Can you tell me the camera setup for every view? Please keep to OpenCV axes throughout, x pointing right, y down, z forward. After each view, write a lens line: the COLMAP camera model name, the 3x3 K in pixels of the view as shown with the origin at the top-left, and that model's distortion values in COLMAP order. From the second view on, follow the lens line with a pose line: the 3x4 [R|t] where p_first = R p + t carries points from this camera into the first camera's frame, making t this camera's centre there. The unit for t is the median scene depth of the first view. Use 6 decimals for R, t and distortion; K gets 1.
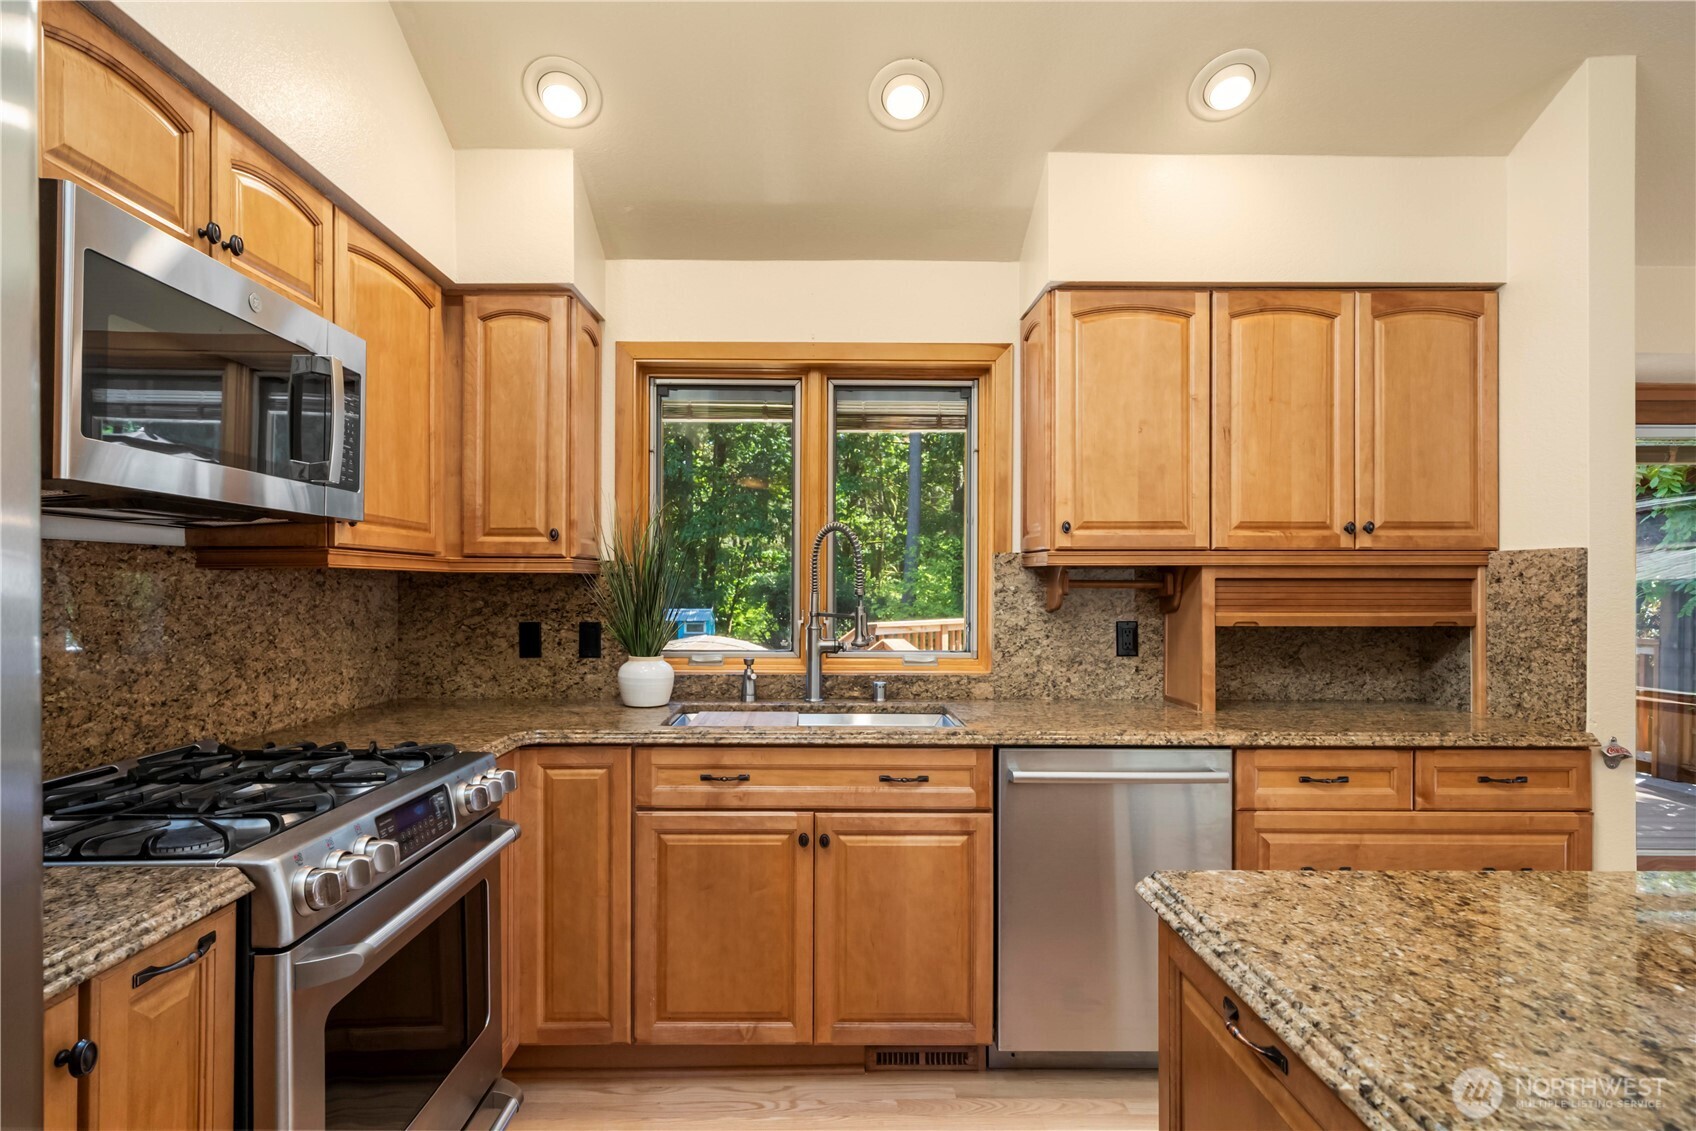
lens RADIAL K [[846.3, 0, 848.0], [0, 846.3, 565.5], [0, 0, 1]] dist [-0.000291, -0.000161]
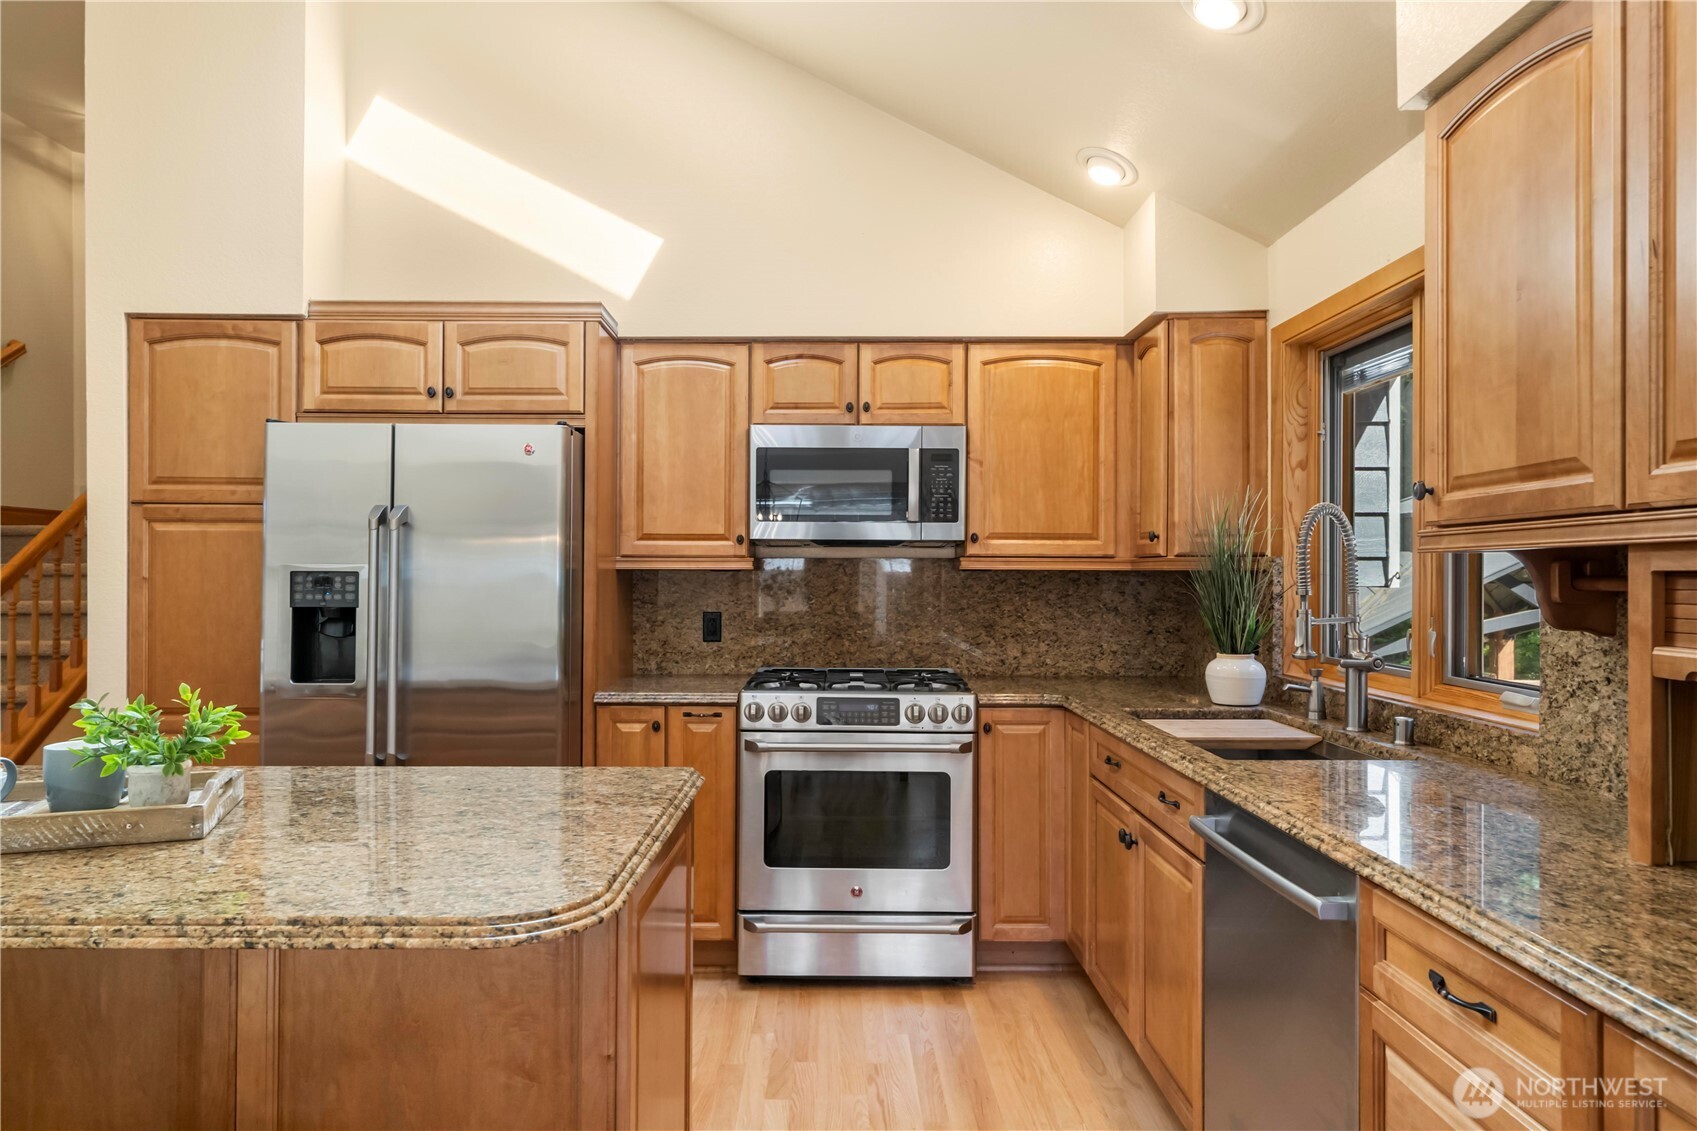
lens RADIAL K [[1017.5, 0, 848.5], [0, 1017.5, 565.5], [0, 0, 1]] dist [0.000599, -0.000283]
pose [[0.004747, -0.011470, -0.999923, 1.004007], [0.019366, 0.999748, -0.011376, 0.009678], [0.999801, -0.019310, 0.004967, 0.581897]]
